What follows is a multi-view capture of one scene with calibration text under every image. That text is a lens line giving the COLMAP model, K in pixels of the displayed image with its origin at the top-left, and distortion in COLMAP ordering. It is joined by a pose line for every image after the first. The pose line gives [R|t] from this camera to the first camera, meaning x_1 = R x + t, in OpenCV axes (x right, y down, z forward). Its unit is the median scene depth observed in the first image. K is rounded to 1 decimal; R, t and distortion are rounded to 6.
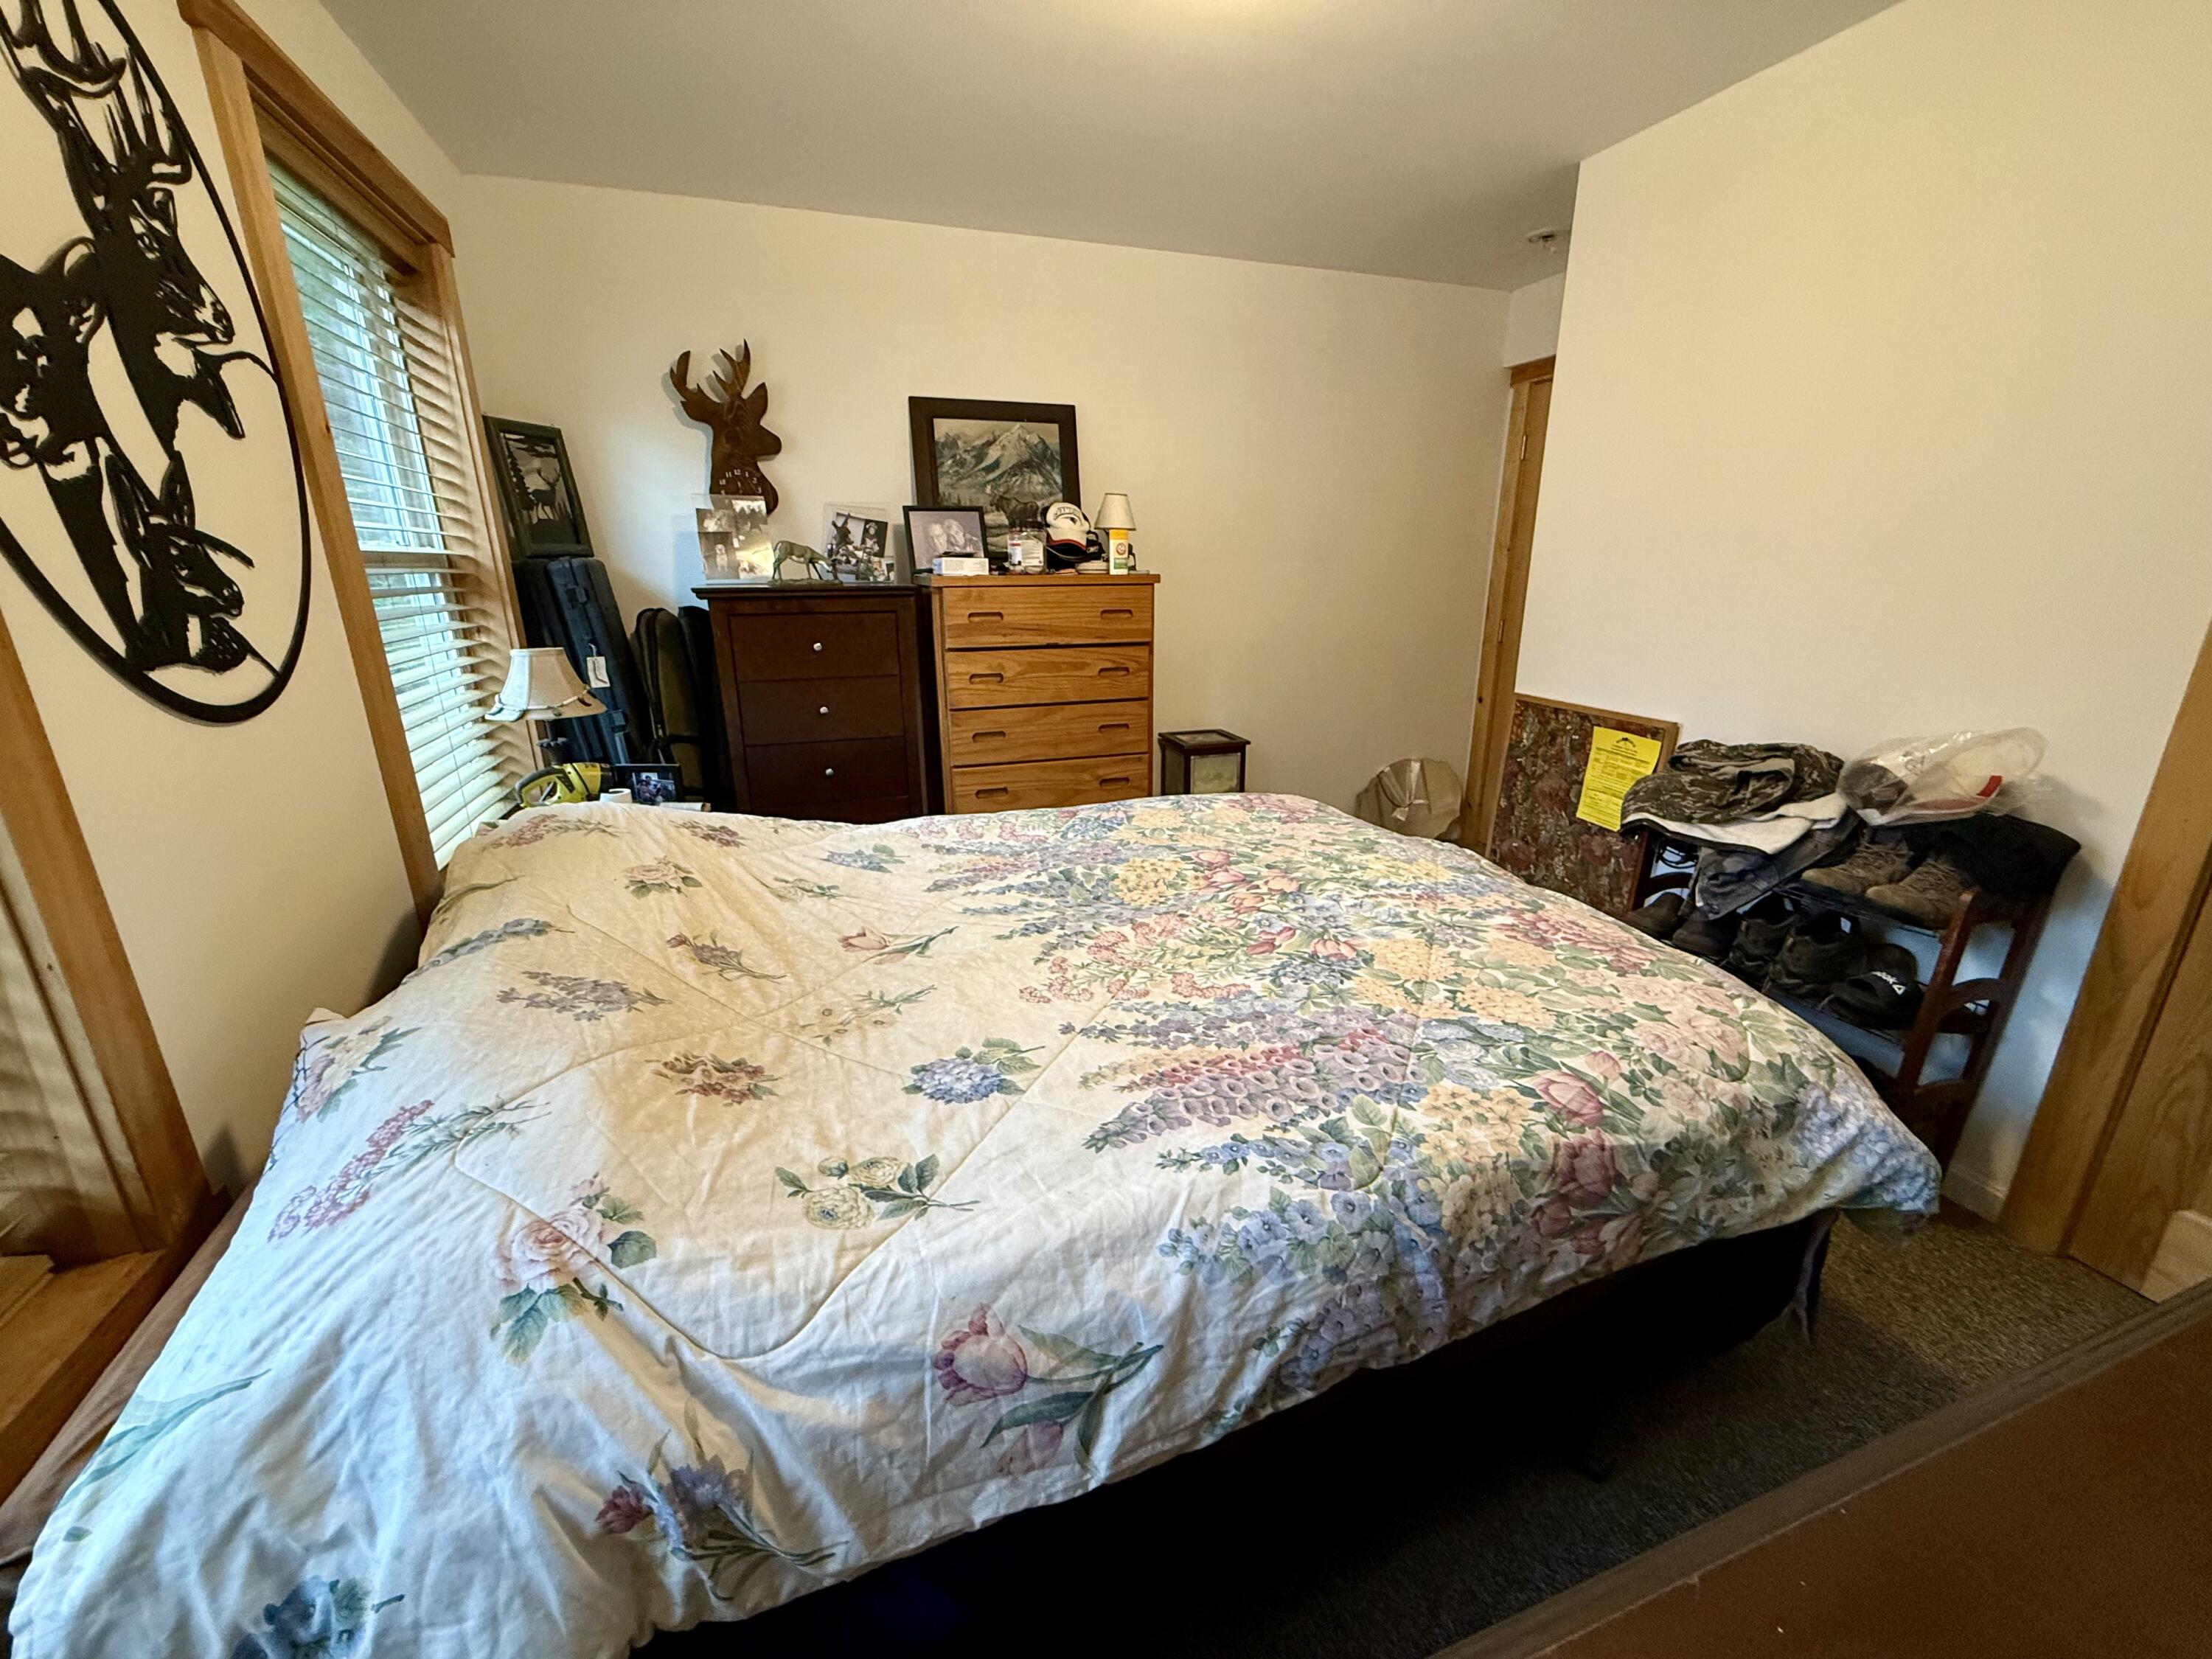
lens RADIAL K [[879.7, 0, 1101.4], [0, 879.7, 829.4], [0, 0, 1]] dist [0.001270, -0.000737]
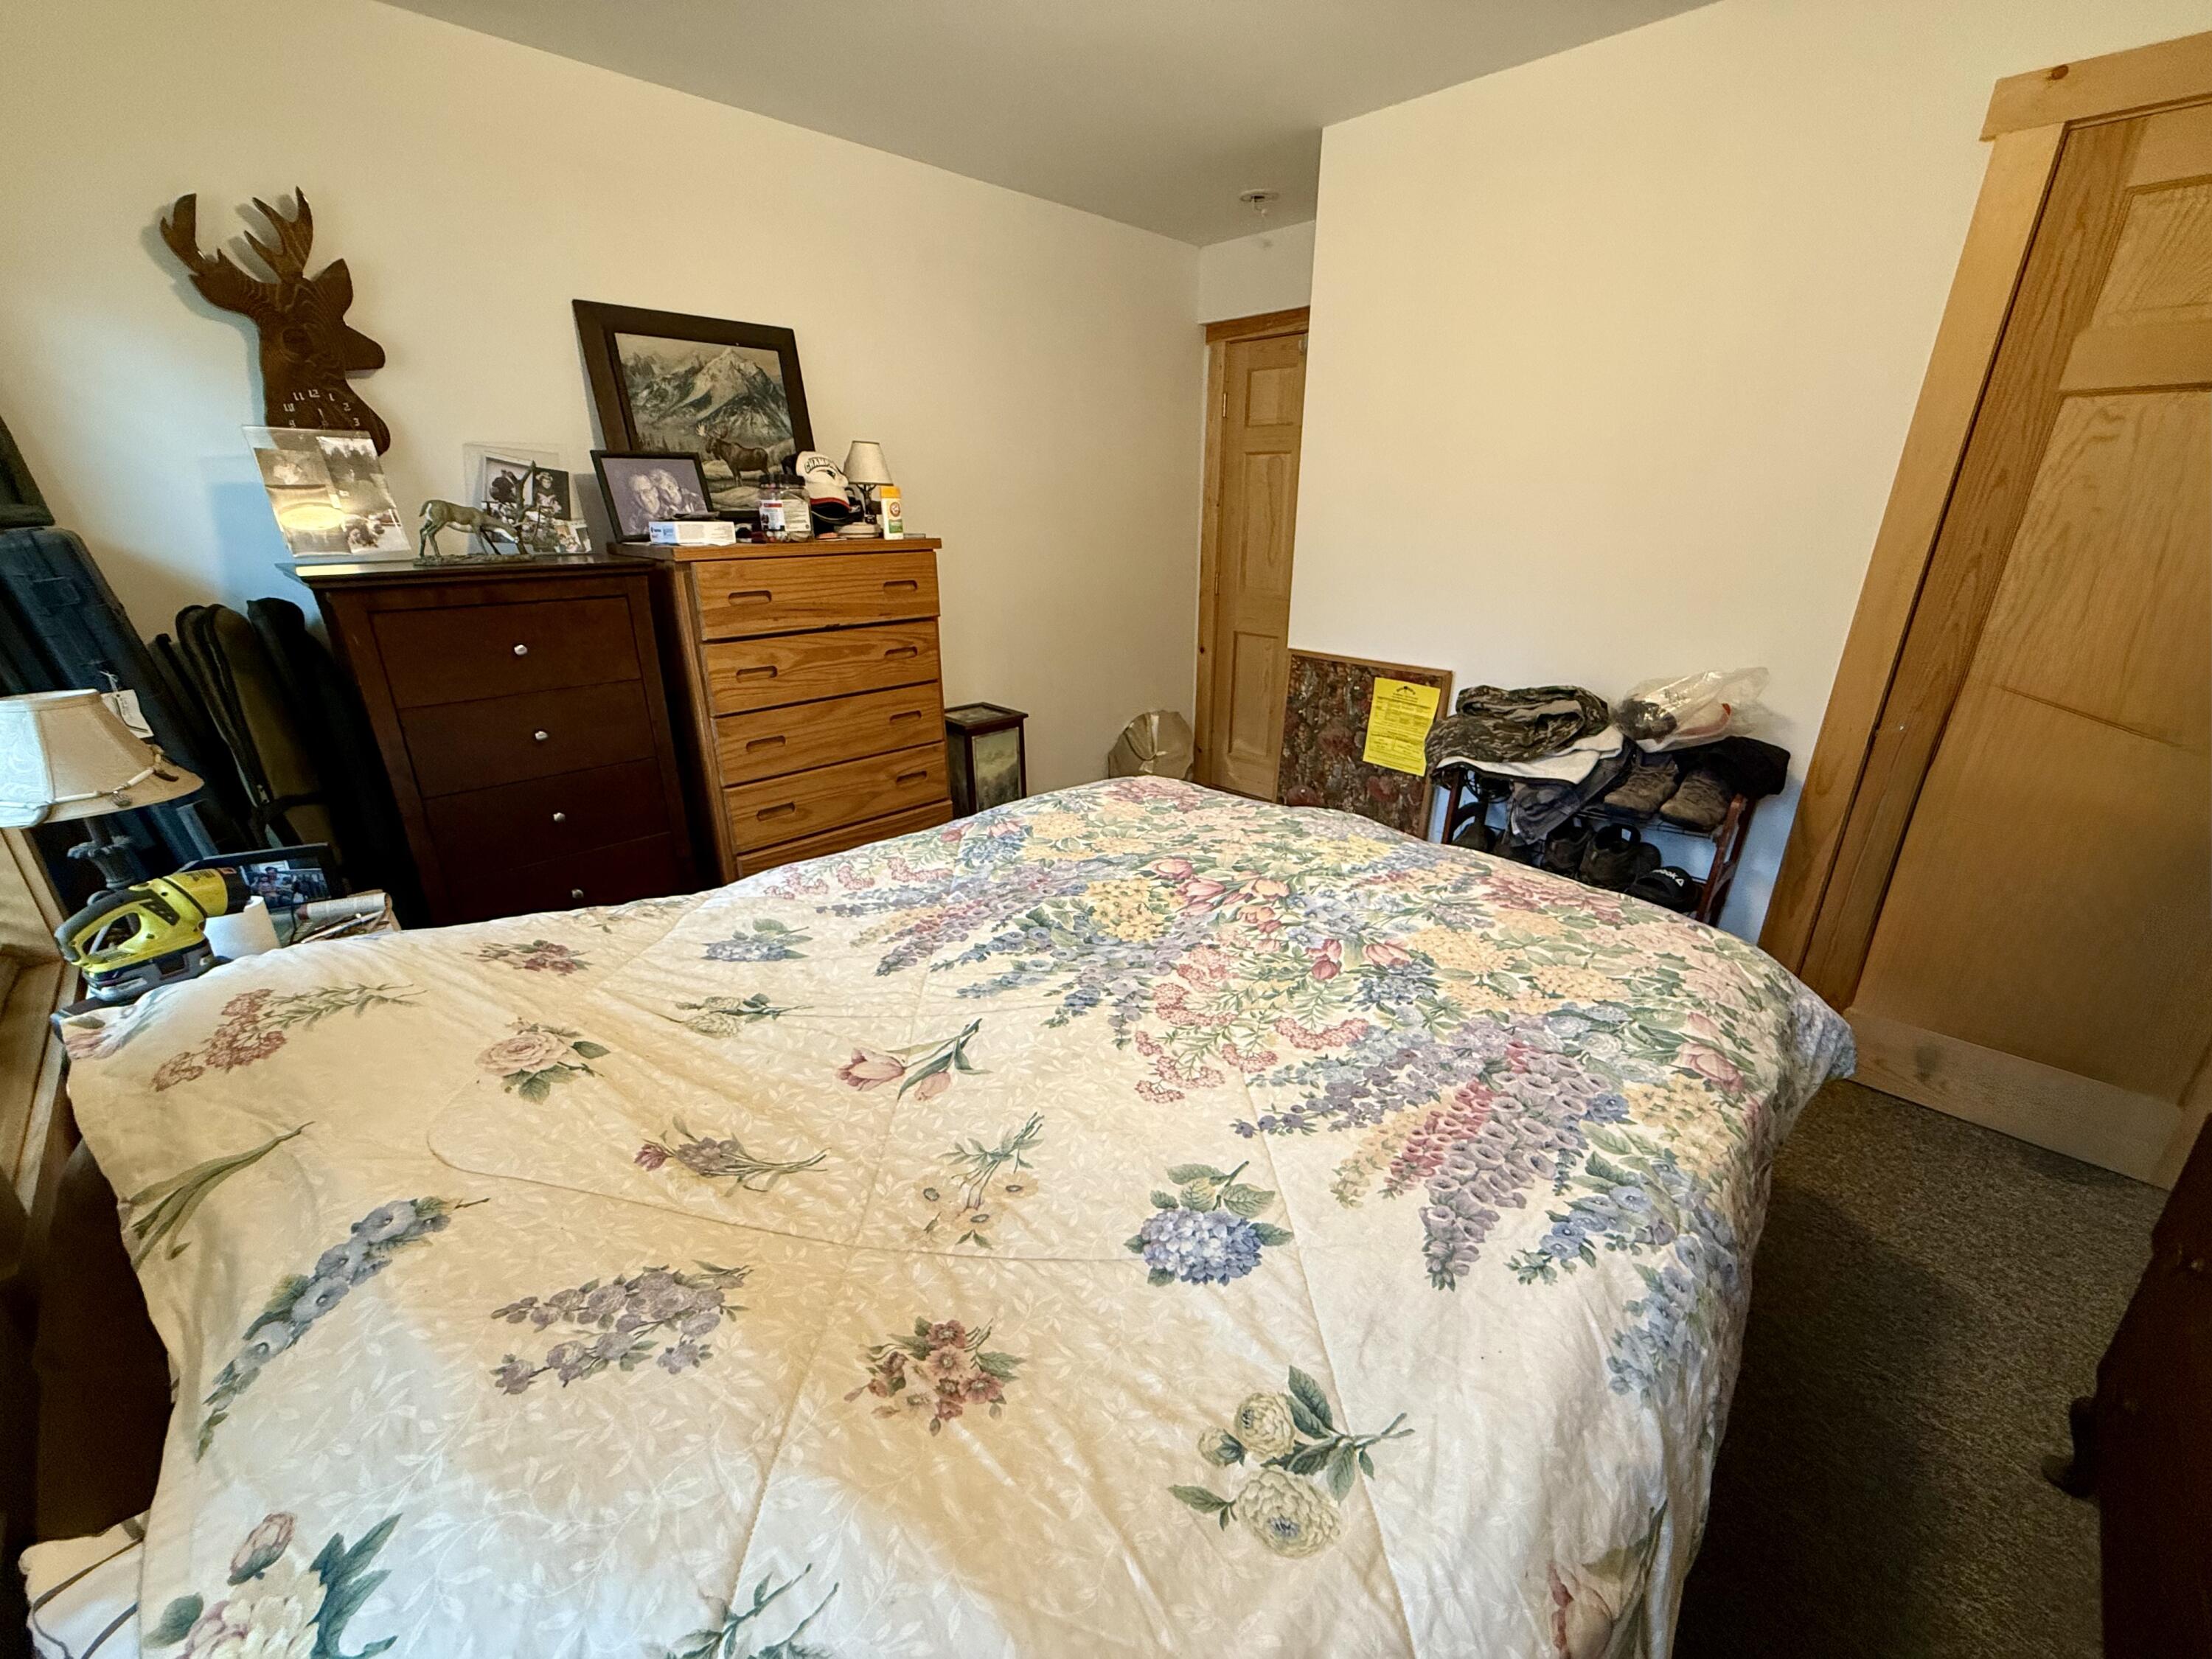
lens RADIAL K [[879.7, 0, 1106.5], [0, 879.7, 830.7], [0, 0, 1]] dist [0.001270, -0.000737]
pose [[0.900032, -0.150087, 0.409166, -0.307852], [0.123866, 0.988207, 0.090020, -0.098271], [-0.417851, -0.030339, 0.908009, 0.202028]]
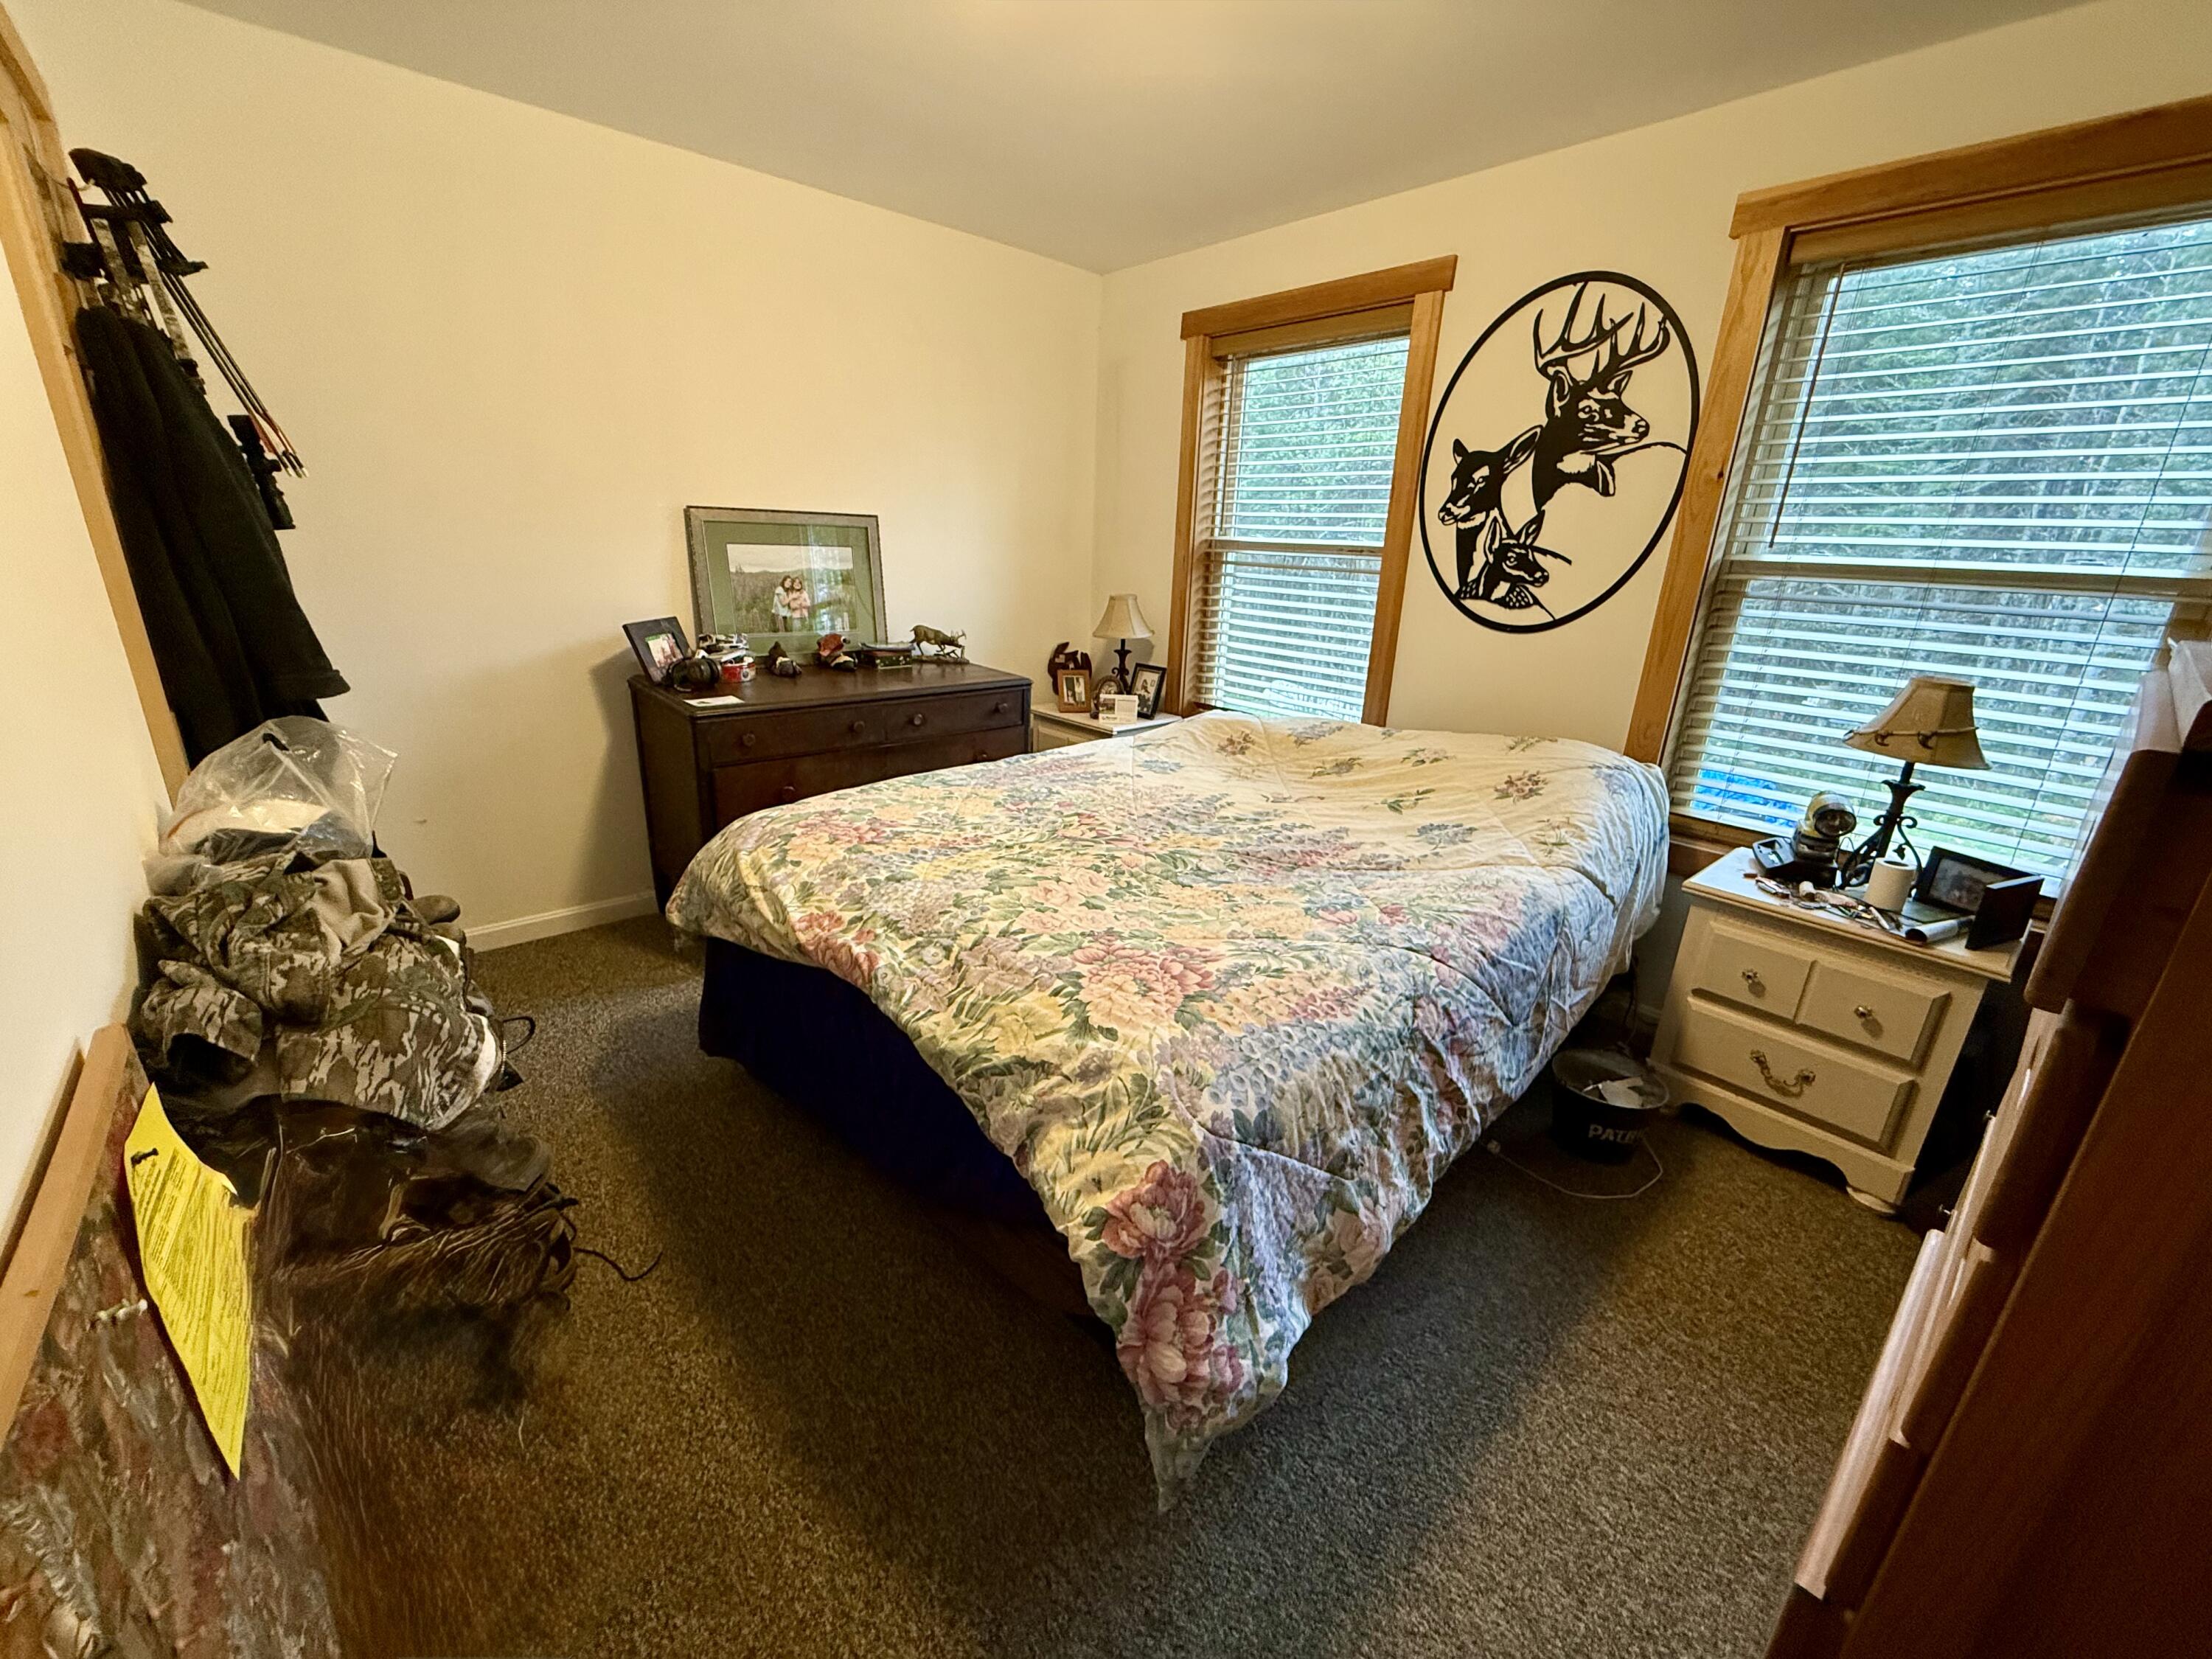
lens RADIAL K [[879.7, 0, 1104.1], [0, 879.7, 838.2], [0, 0, 1]] dist [0.001270, -0.000737]
pose [[-0.924515, 0.095608, -0.368959, 0.545316], [-0.138968, 0.816835, 0.559882, -0.536235], [0.354908, 0.568893, -0.741890, 1.735518]]
